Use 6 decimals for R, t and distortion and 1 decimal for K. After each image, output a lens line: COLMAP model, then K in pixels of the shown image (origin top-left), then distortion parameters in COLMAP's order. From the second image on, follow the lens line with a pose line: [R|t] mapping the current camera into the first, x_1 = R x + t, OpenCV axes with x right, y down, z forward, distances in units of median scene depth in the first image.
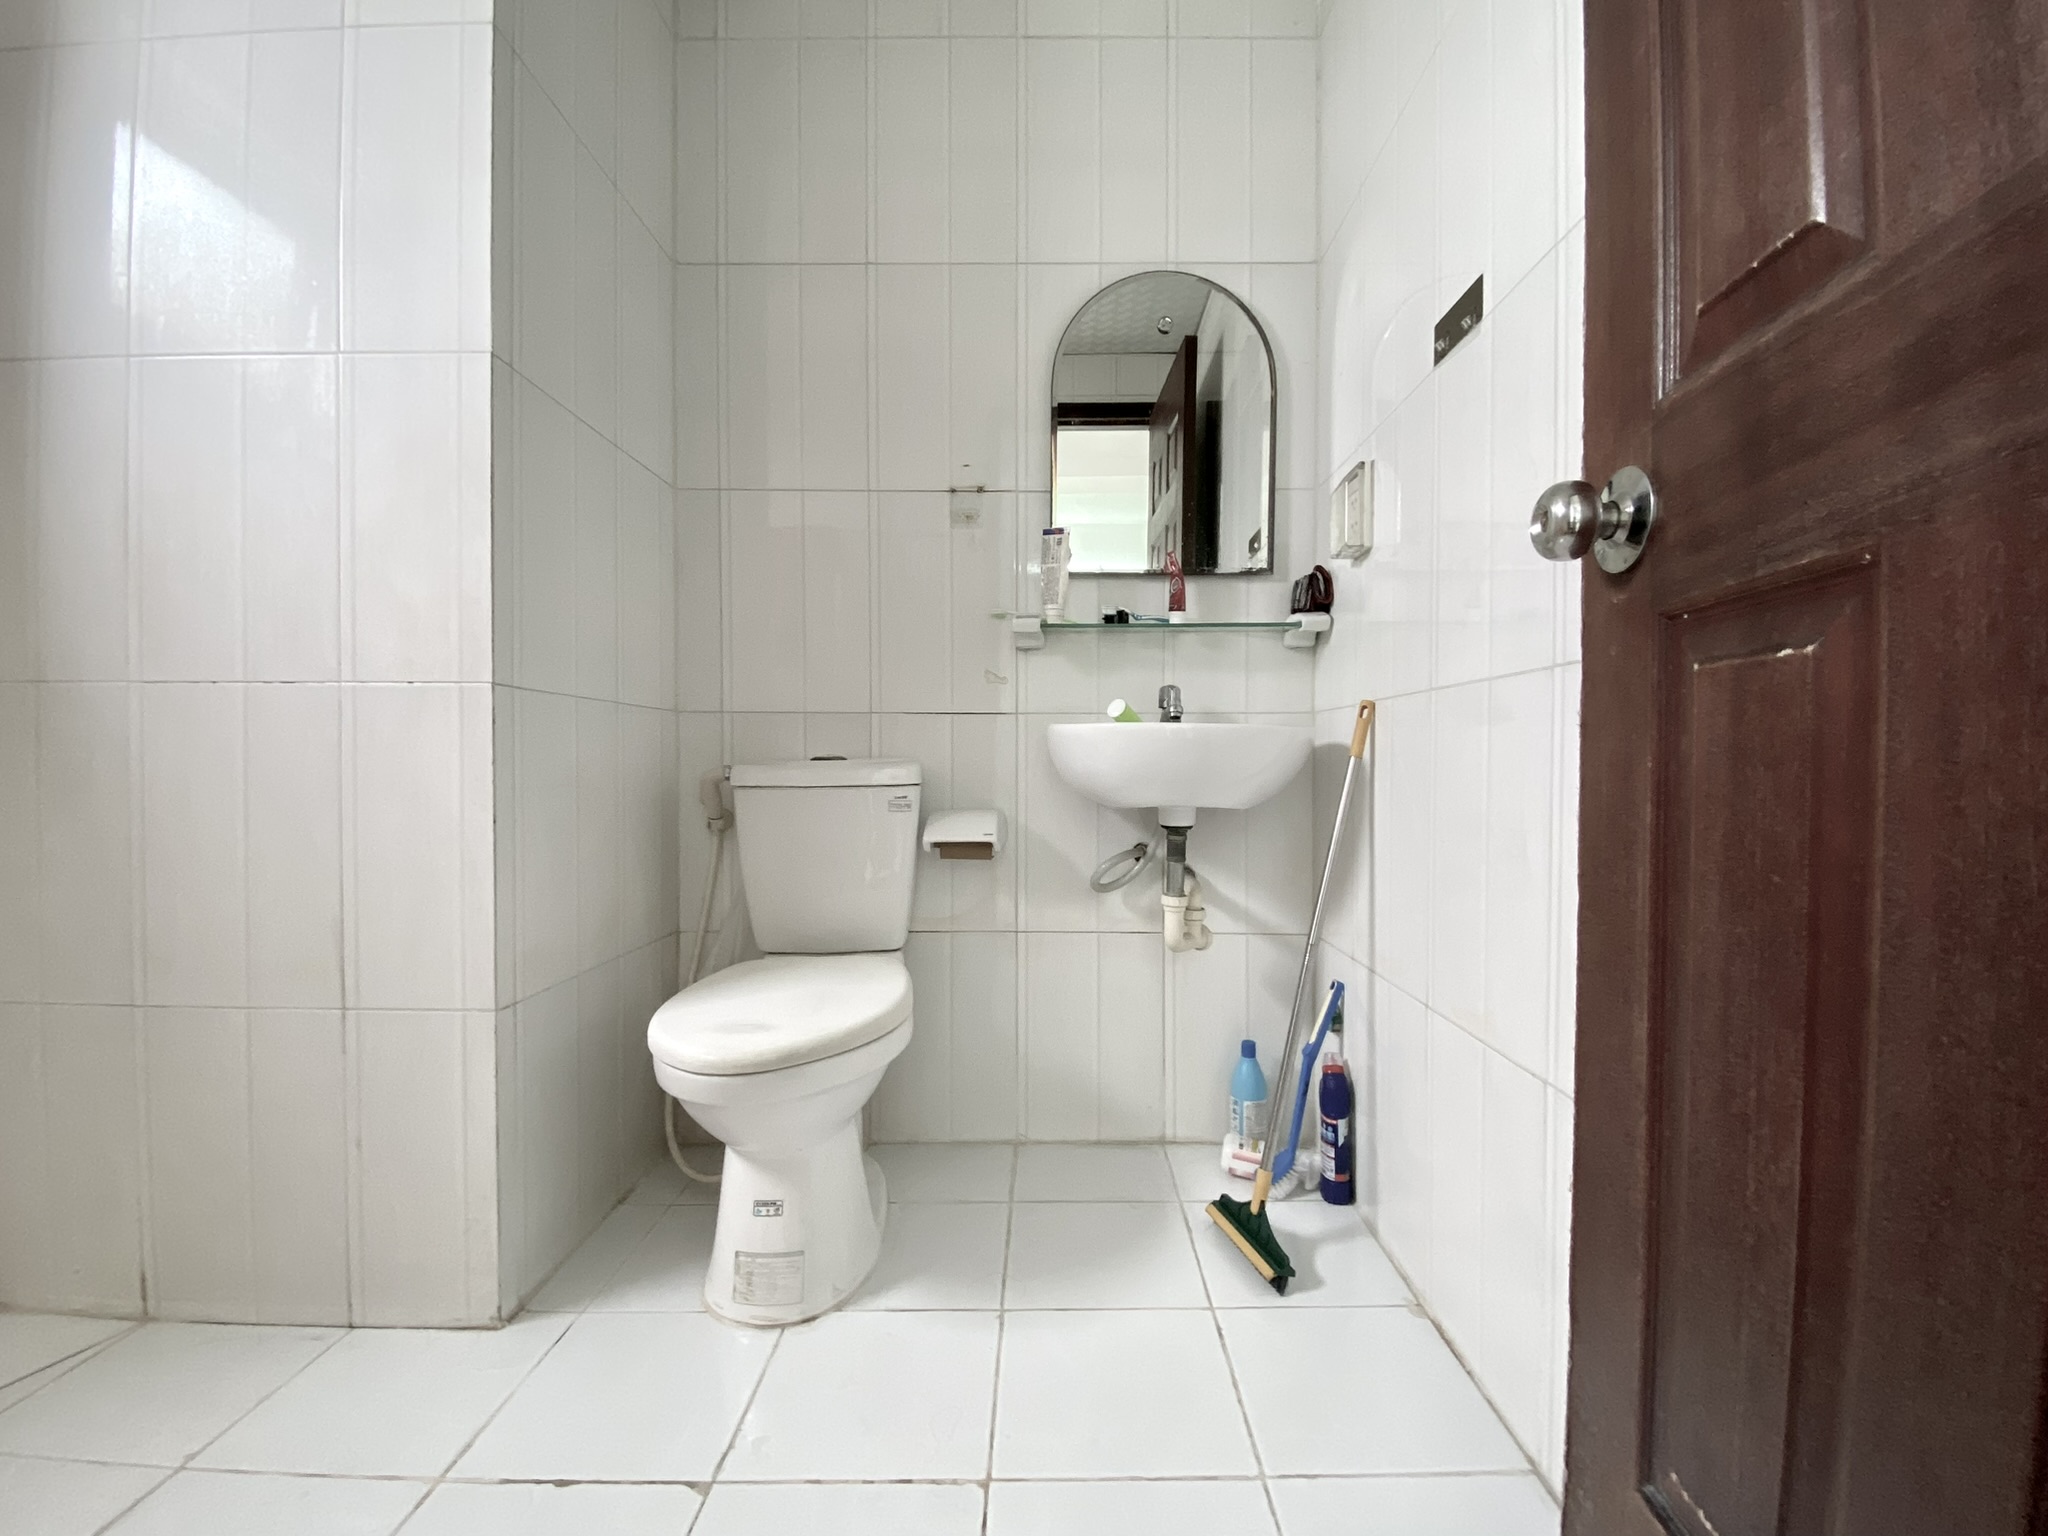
lens RADIAL K [[864.3, 0, 1018.7], [0, 864.3, 781.1], [0, 0, 1]] dist [0.021758, -0.023088]
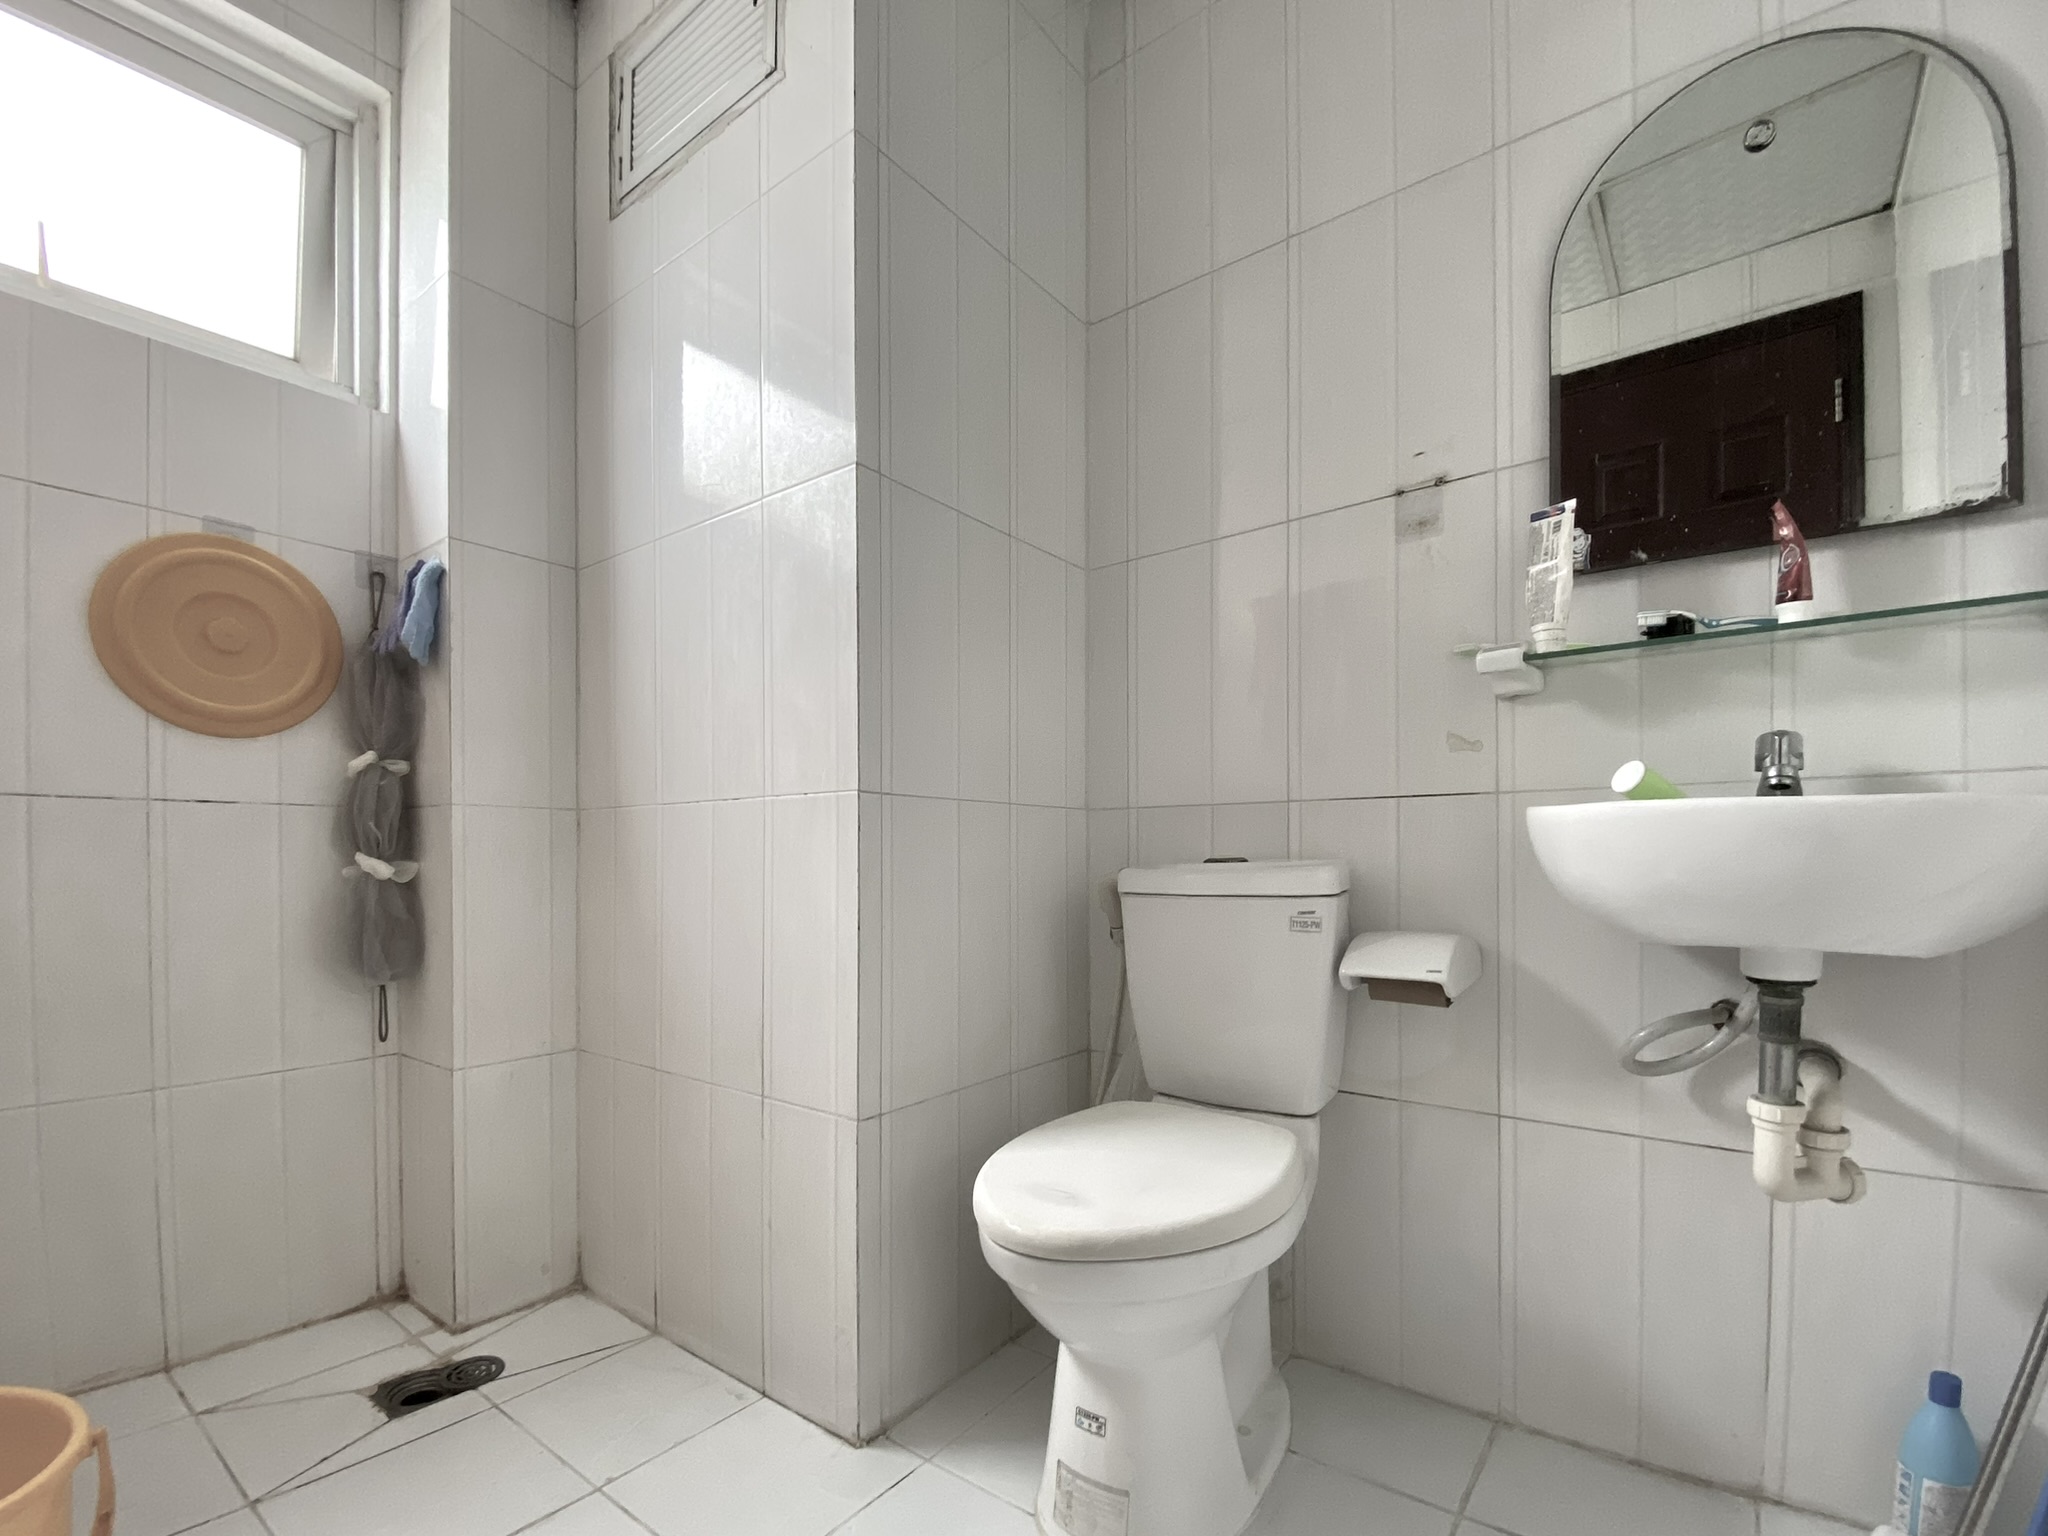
lens RADIAL K [[891.5, 0, 1025.8], [0, 891.5, 864.2], [0, 0, 1]] dist [0.002551, -0.013925]
pose [[0.803723, -0.004234, -0.594988, 0.123834], [-0.003754, 0.999919, -0.012186, -0.012942], [0.594991, 0.012028, 0.803642, 0.229380]]
